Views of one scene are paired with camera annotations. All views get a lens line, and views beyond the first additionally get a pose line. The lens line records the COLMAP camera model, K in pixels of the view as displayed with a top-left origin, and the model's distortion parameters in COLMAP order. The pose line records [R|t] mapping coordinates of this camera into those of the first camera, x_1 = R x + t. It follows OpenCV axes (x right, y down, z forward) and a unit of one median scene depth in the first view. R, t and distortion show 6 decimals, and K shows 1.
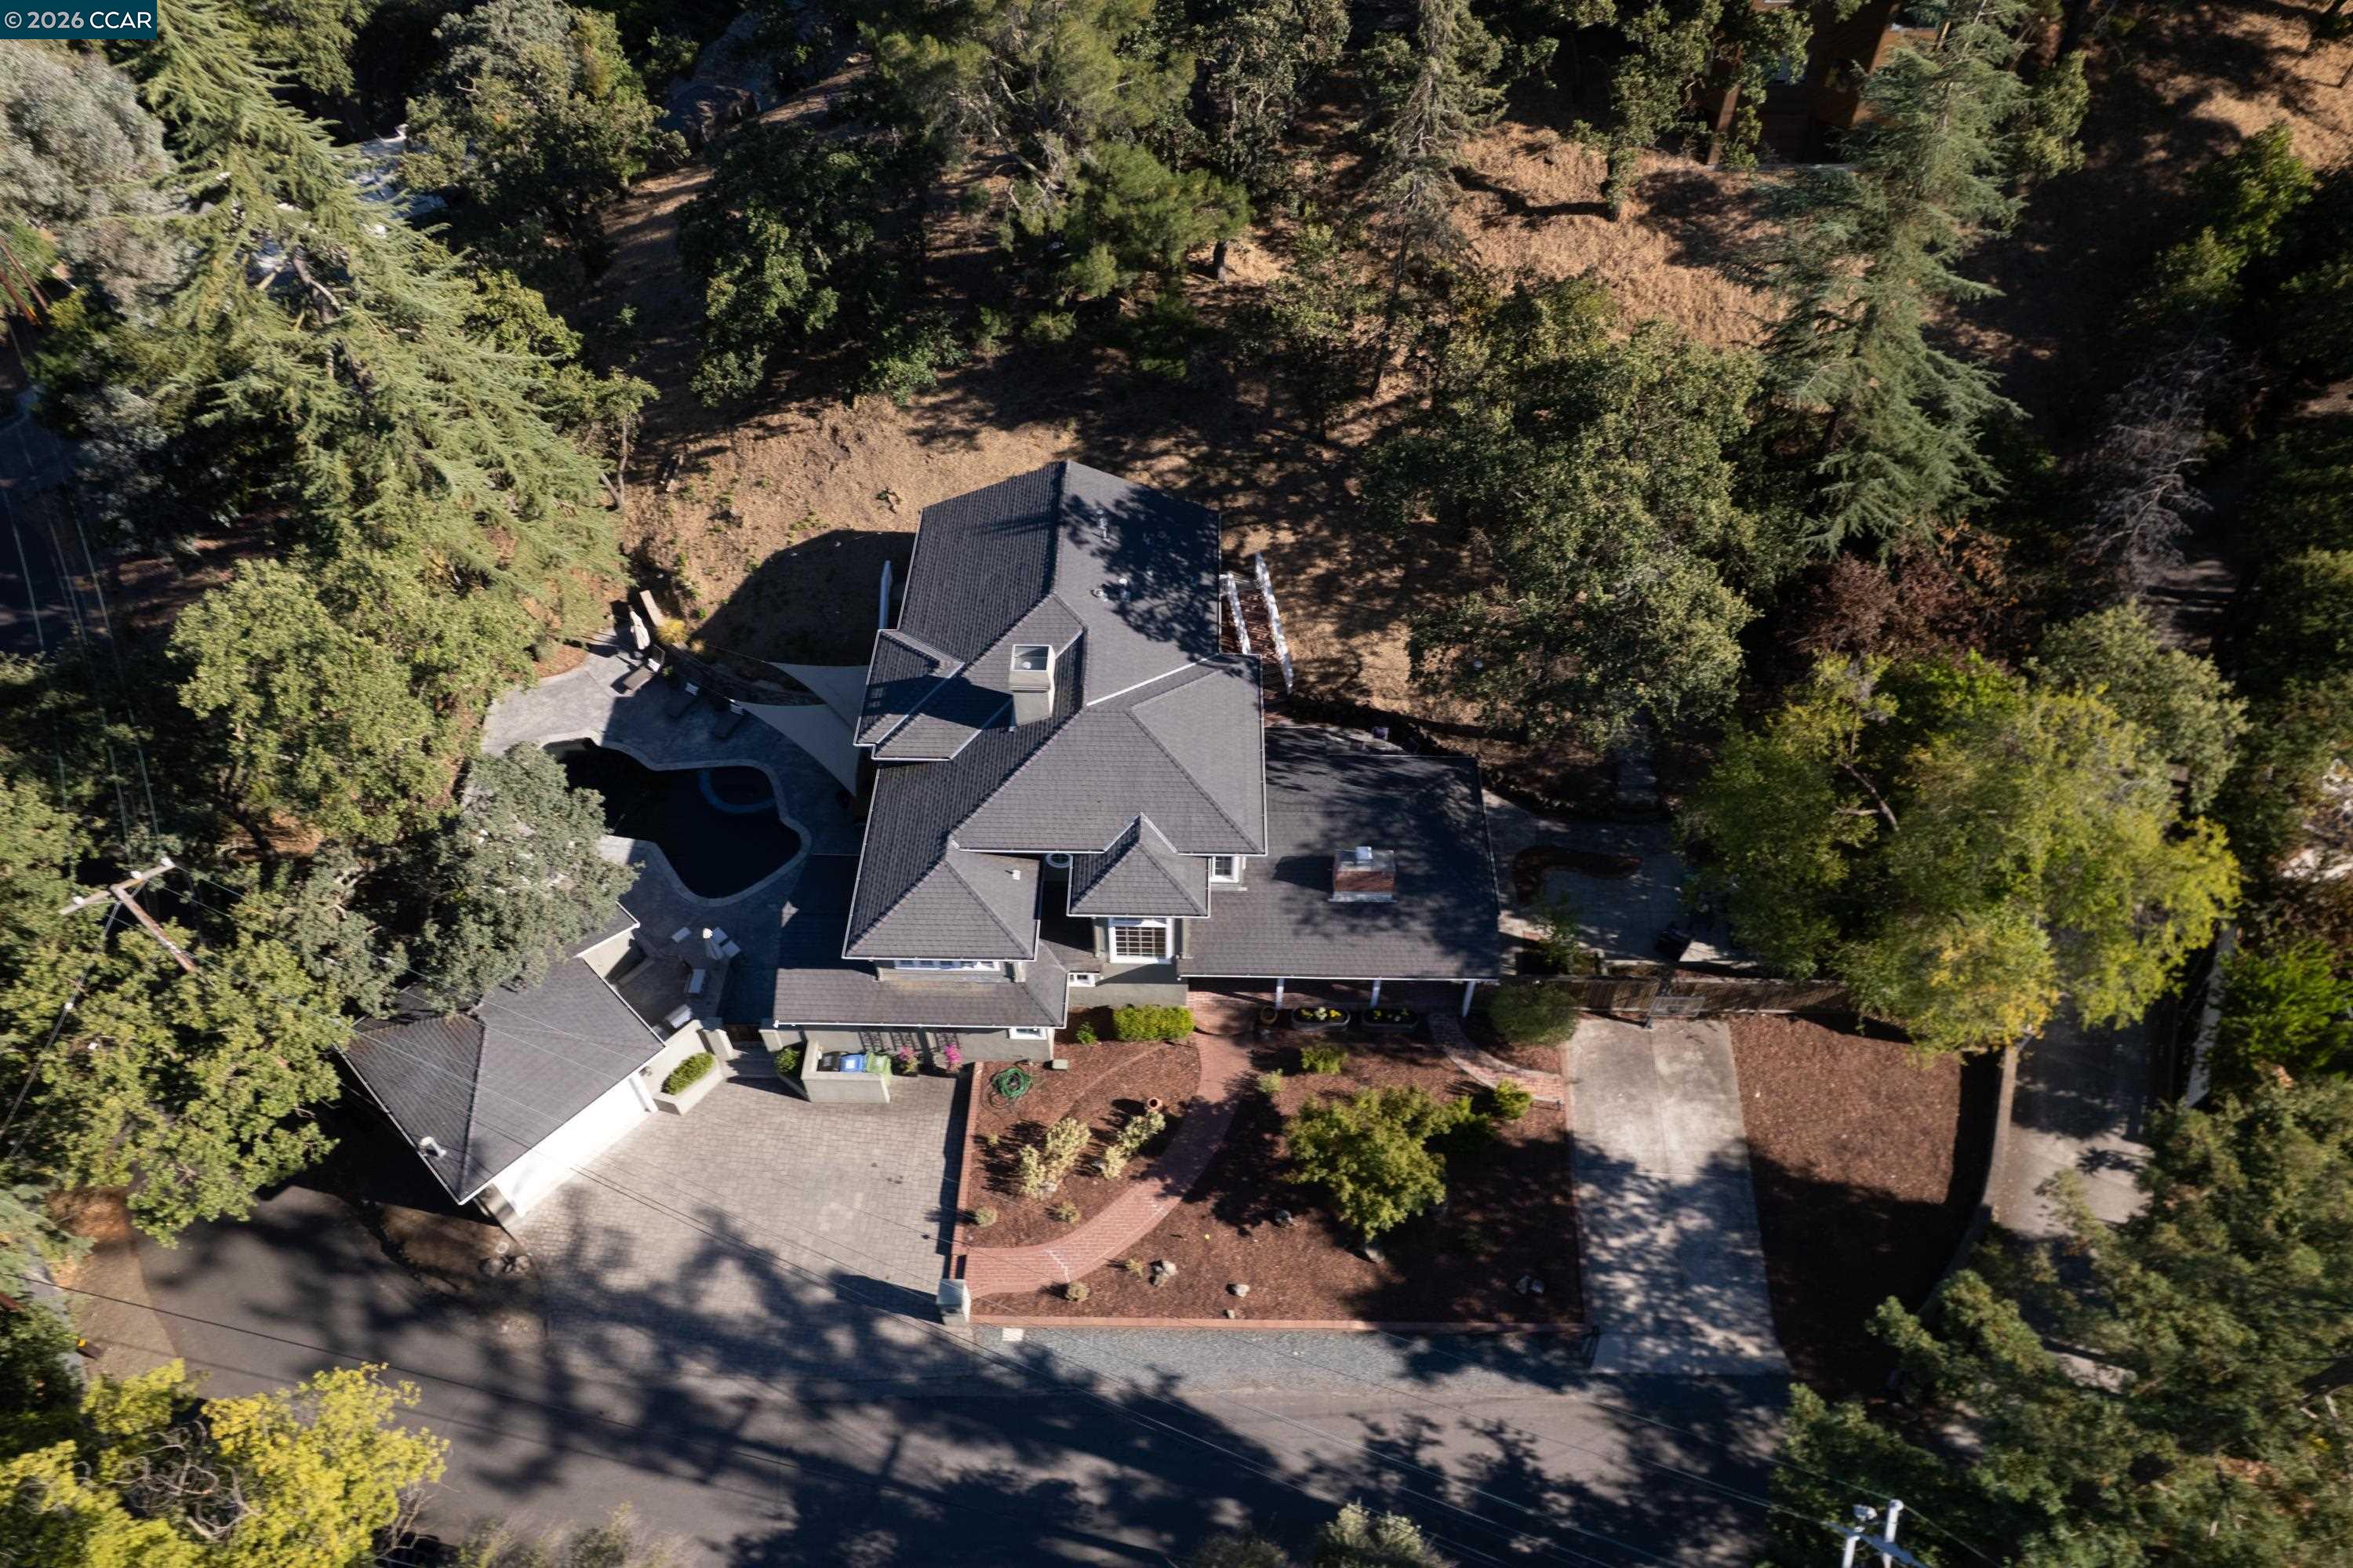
lens RADIAL K [[1502.0, 0, 1181.0], [0, 1502.0, 789.9], [0, 0, 1]] dist [-0.052491, 0.029037]
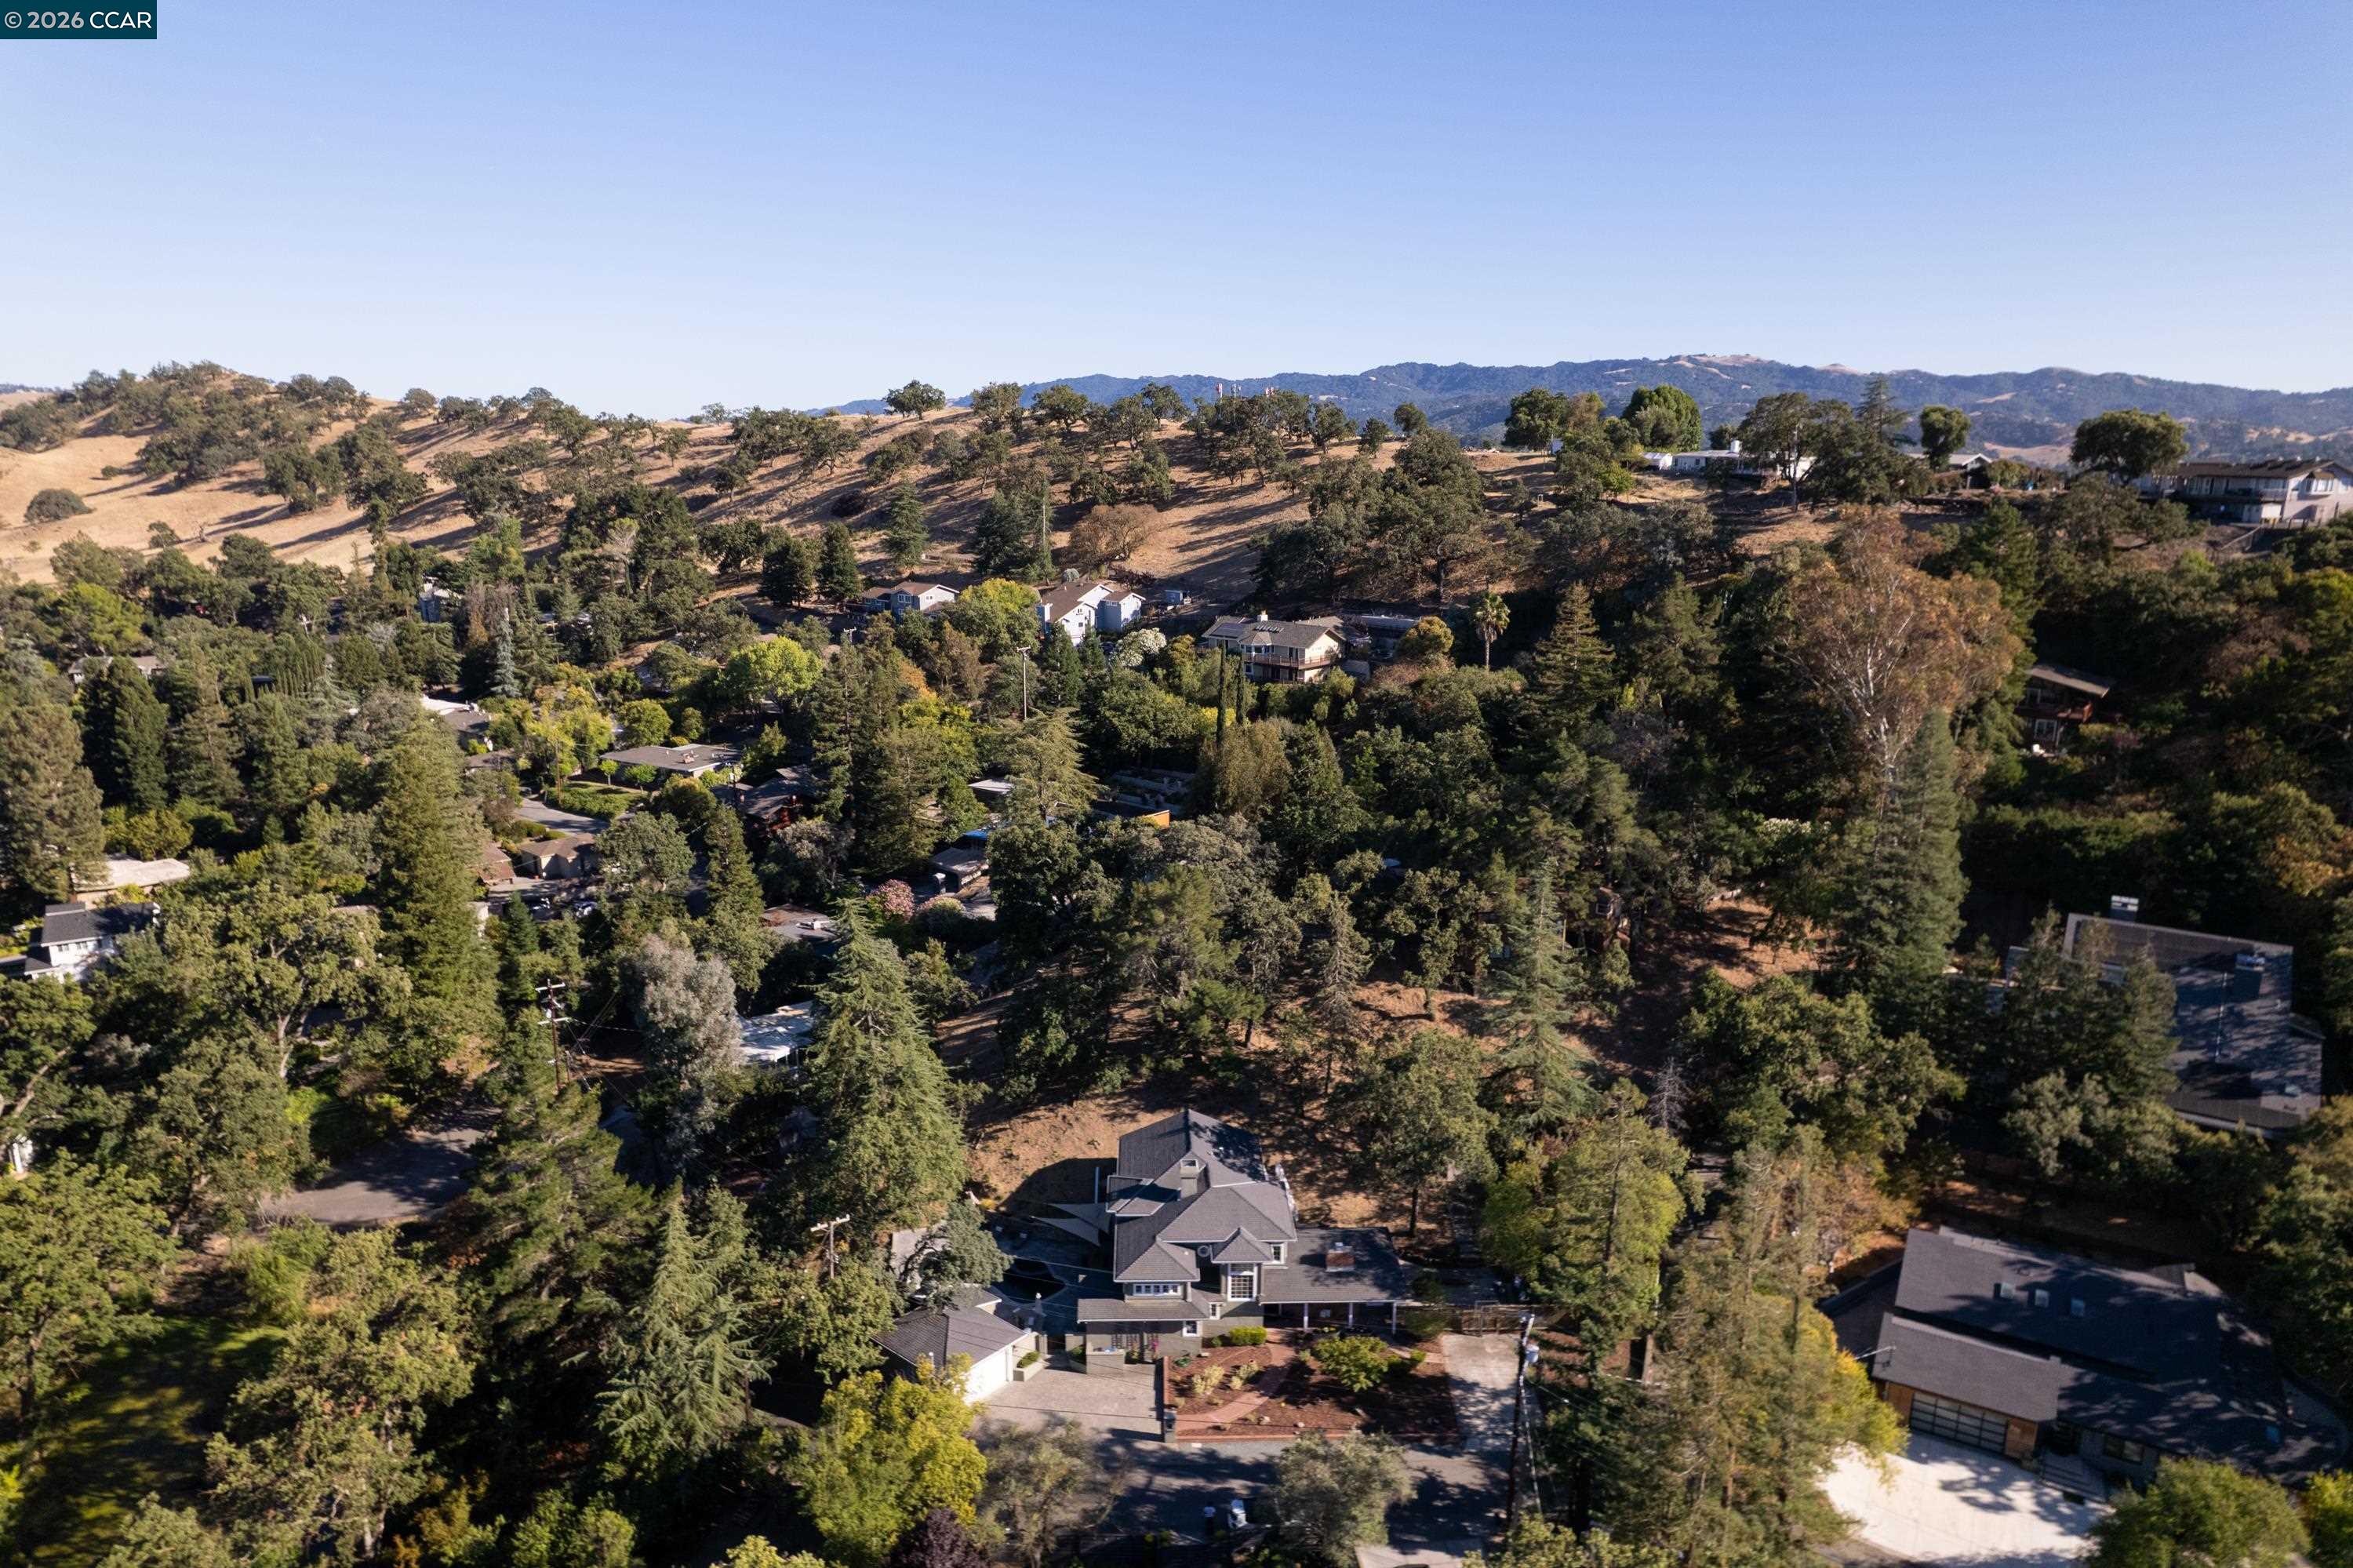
lens RADIAL K [[1502.0, 0, 1181.4], [0, 1502.0, 796.1], [0, 0, 1]] dist [-0.052491, 0.029037]
pose [[0.999135, -0.008602, 0.040683, -0.195268], [0.031088, 0.804282, -0.593434, 0.804690], [-0.027616, 0.594186, 0.803854, -1.167341]]
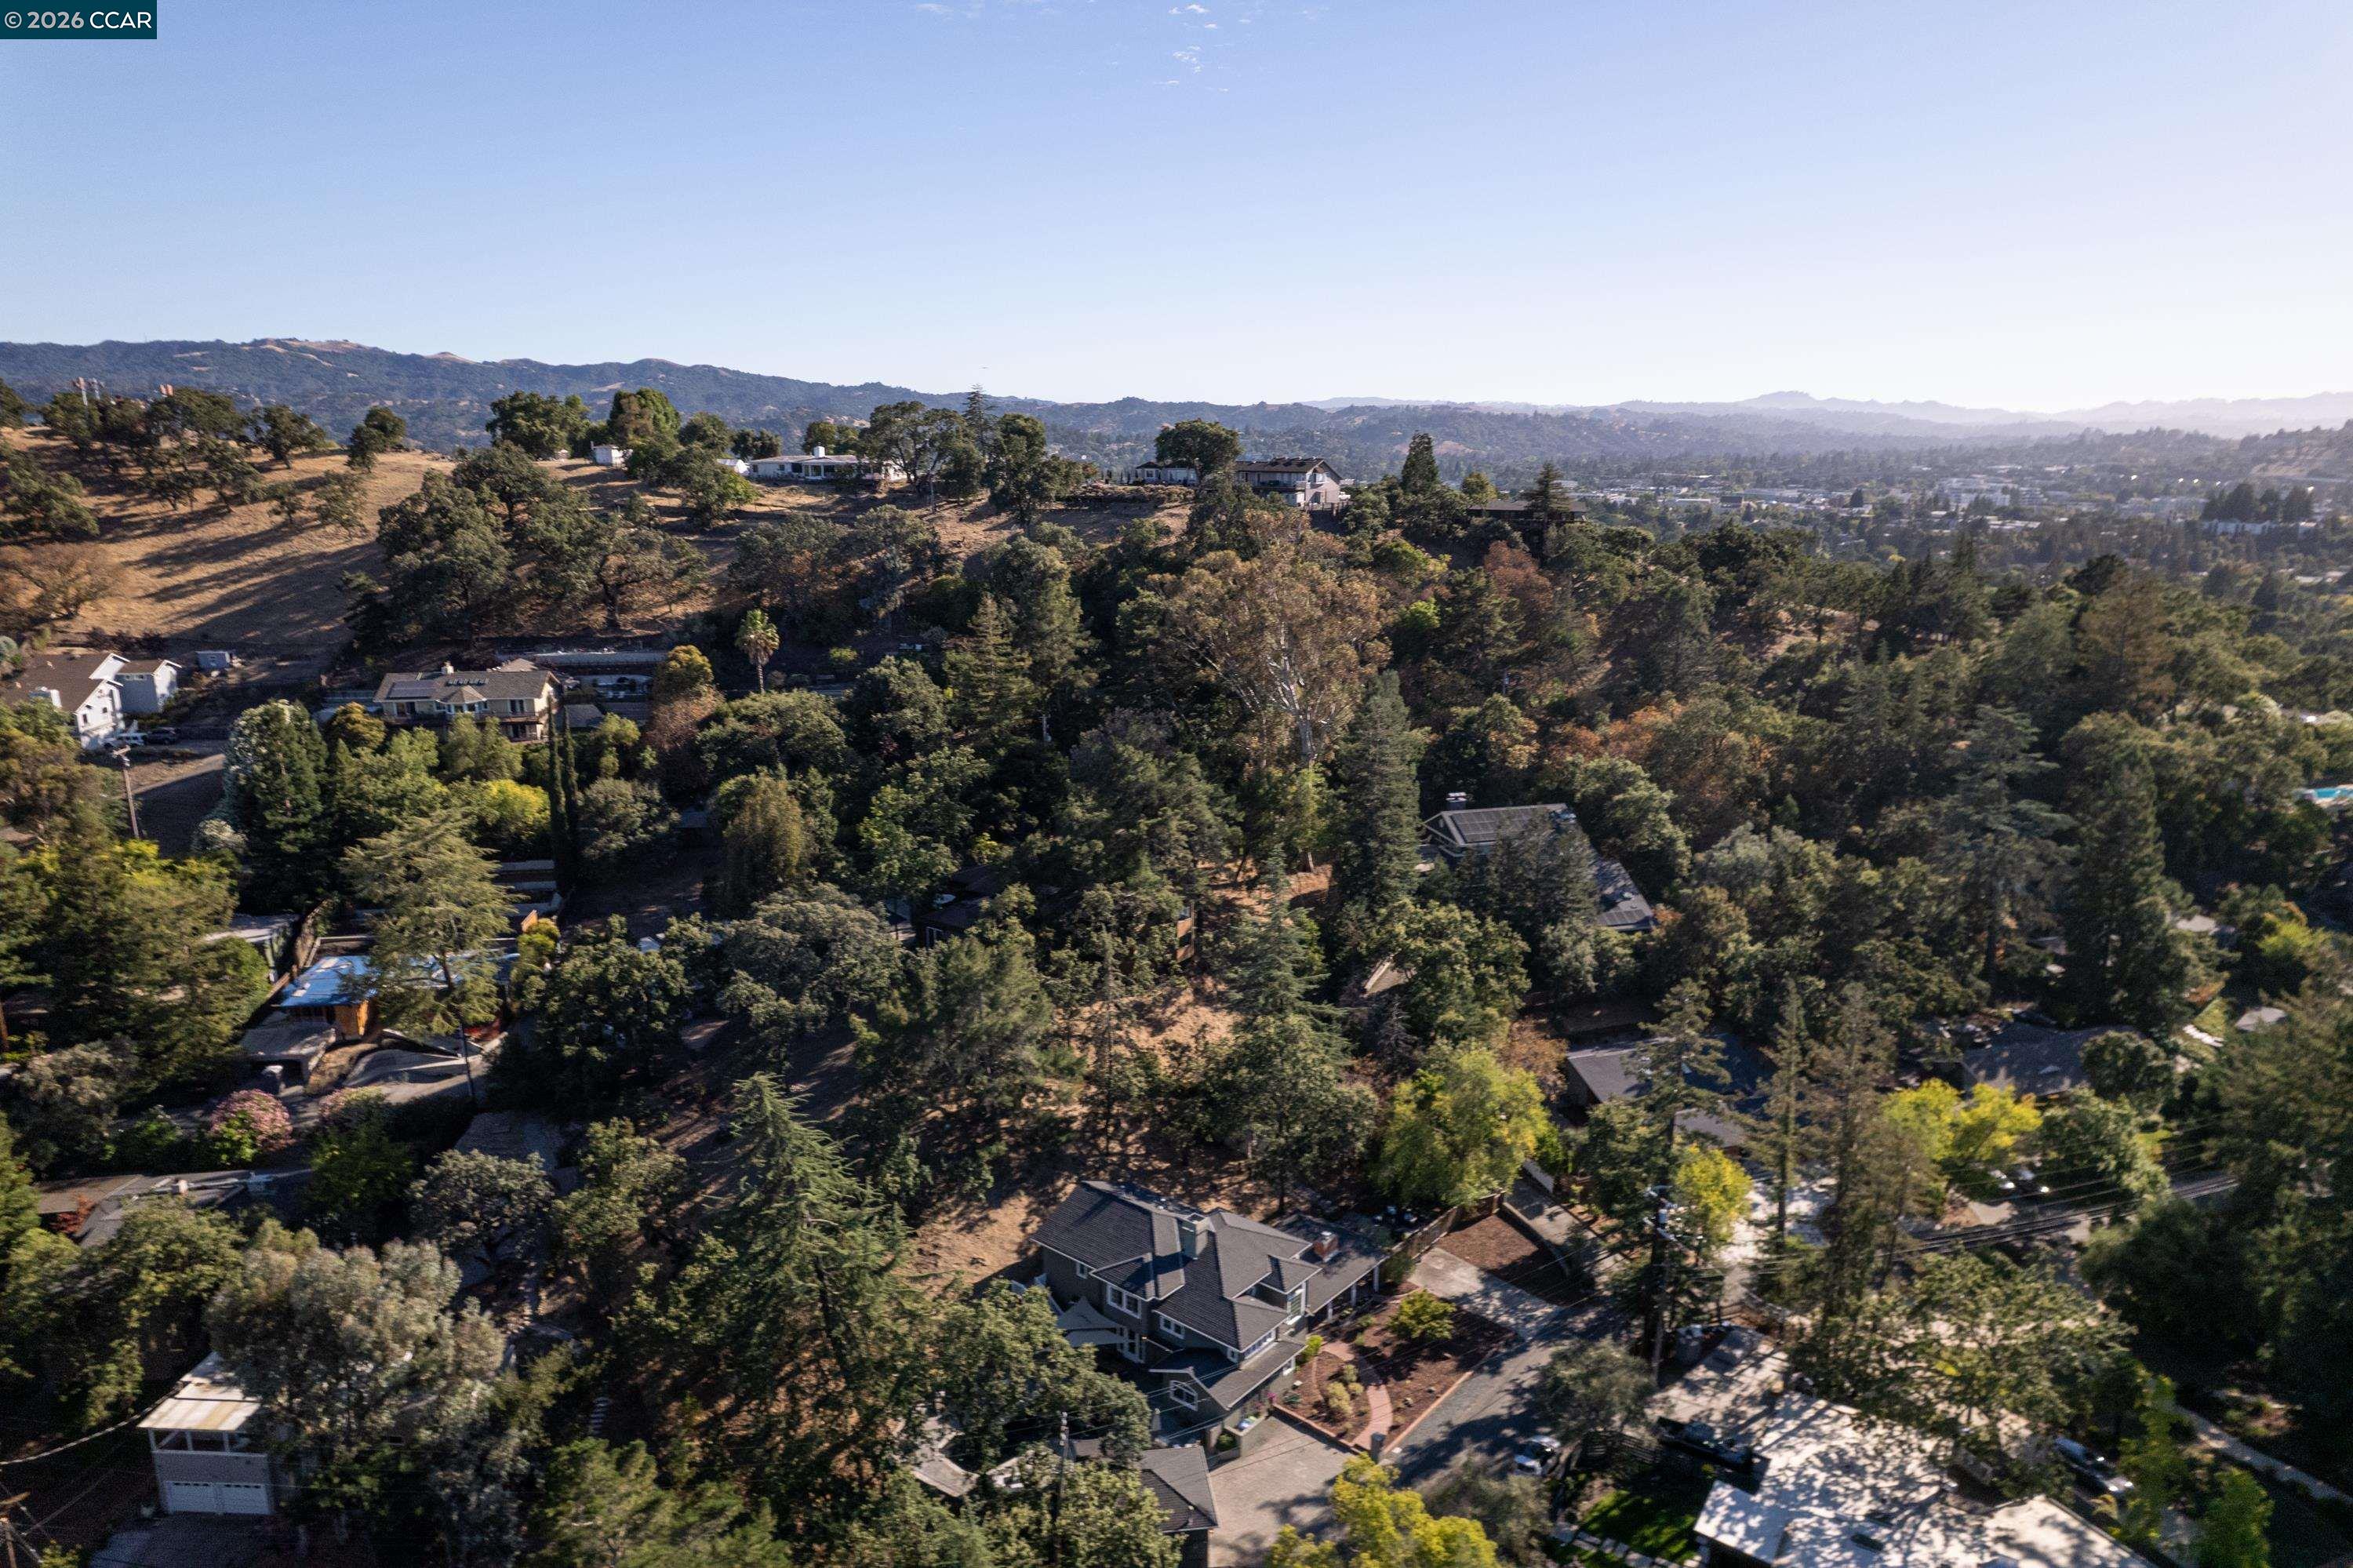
lens RADIAL K [[1502.0, 0, 1178.1], [0, 1502.0, 798.6], [0, 0, 1]] dist [-0.052491, 0.029037]
pose [[0.627352, -0.185209, 0.756391, -1.659054], [0.594145, 0.741734, -0.311164, 0.125785], [-0.503411, 0.644615, 0.575369, -0.681982]]
